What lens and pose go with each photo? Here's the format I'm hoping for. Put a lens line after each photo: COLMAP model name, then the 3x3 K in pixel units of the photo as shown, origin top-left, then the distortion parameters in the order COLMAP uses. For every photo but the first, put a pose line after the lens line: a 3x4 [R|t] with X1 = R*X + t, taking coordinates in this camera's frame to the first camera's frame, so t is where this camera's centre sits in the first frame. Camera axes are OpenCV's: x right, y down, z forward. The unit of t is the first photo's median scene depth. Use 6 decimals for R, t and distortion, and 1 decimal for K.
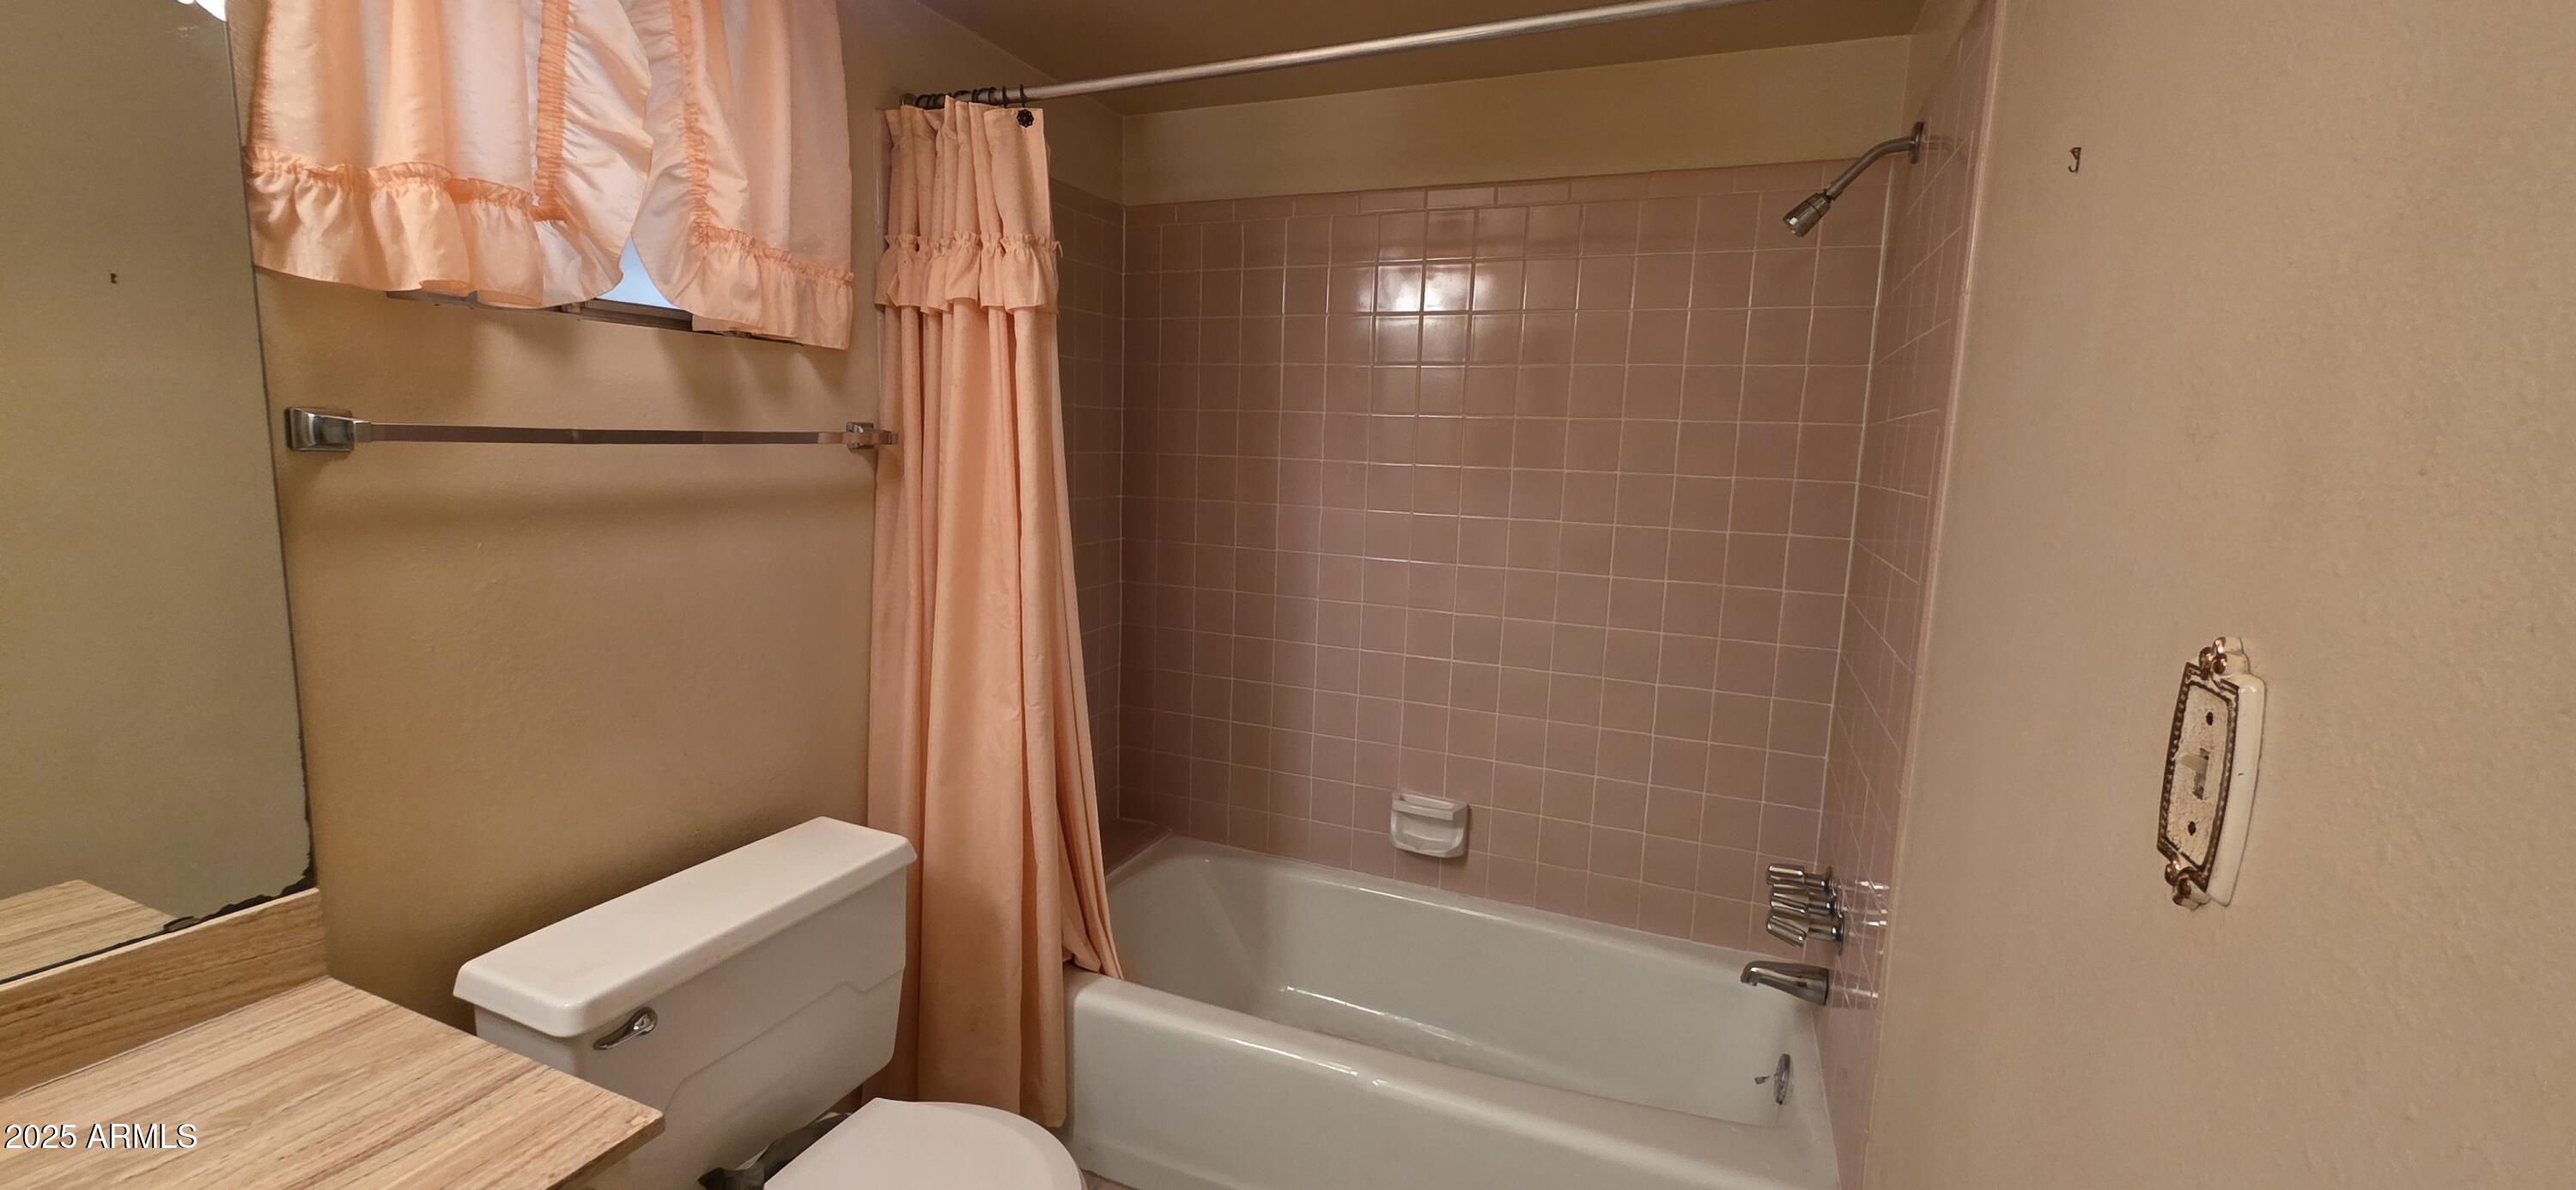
lens RADIAL K [[1019.3, 0, 1285.9], [0, 1019.3, 583.9], [0, 0, 1]] dist [0.002141, 0.000009]
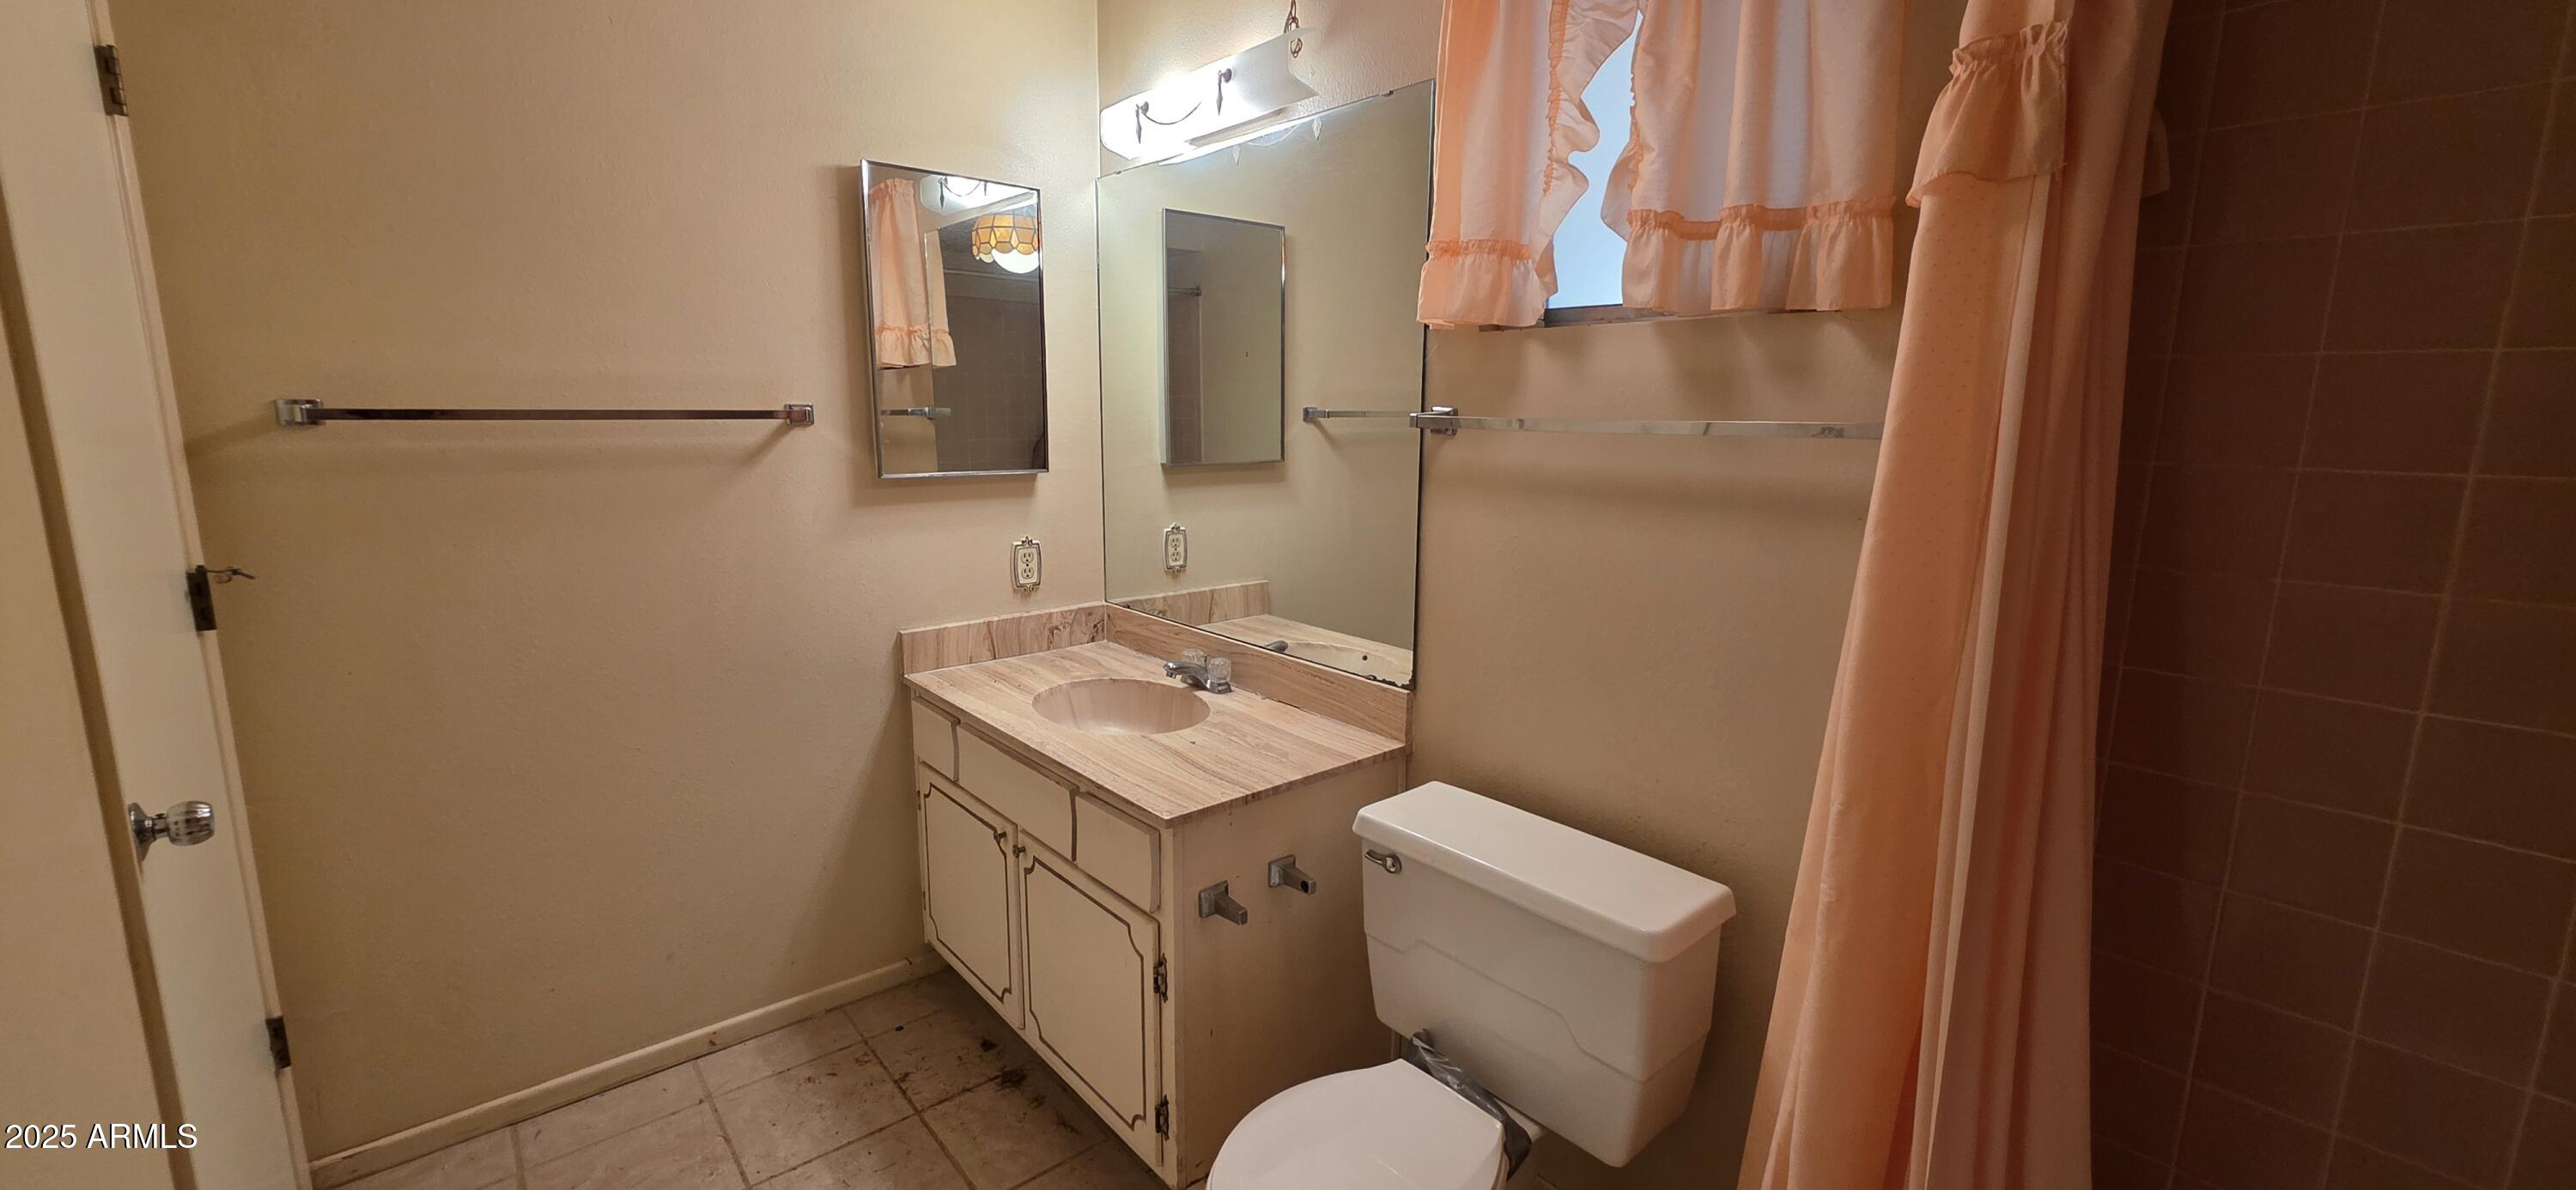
lens RADIAL K [[1019.3, 0, 1294.8], [0, 1019.3, 584.5], [0, 0, 1]] dist [0.002141, 0.000009]
pose [[-0.455275, 0.119577, -0.882285, 0.644144], [-0.141001, 0.968752, 0.204055, -0.204397], [0.879115, 0.217304, -0.424188, 1.583371]]
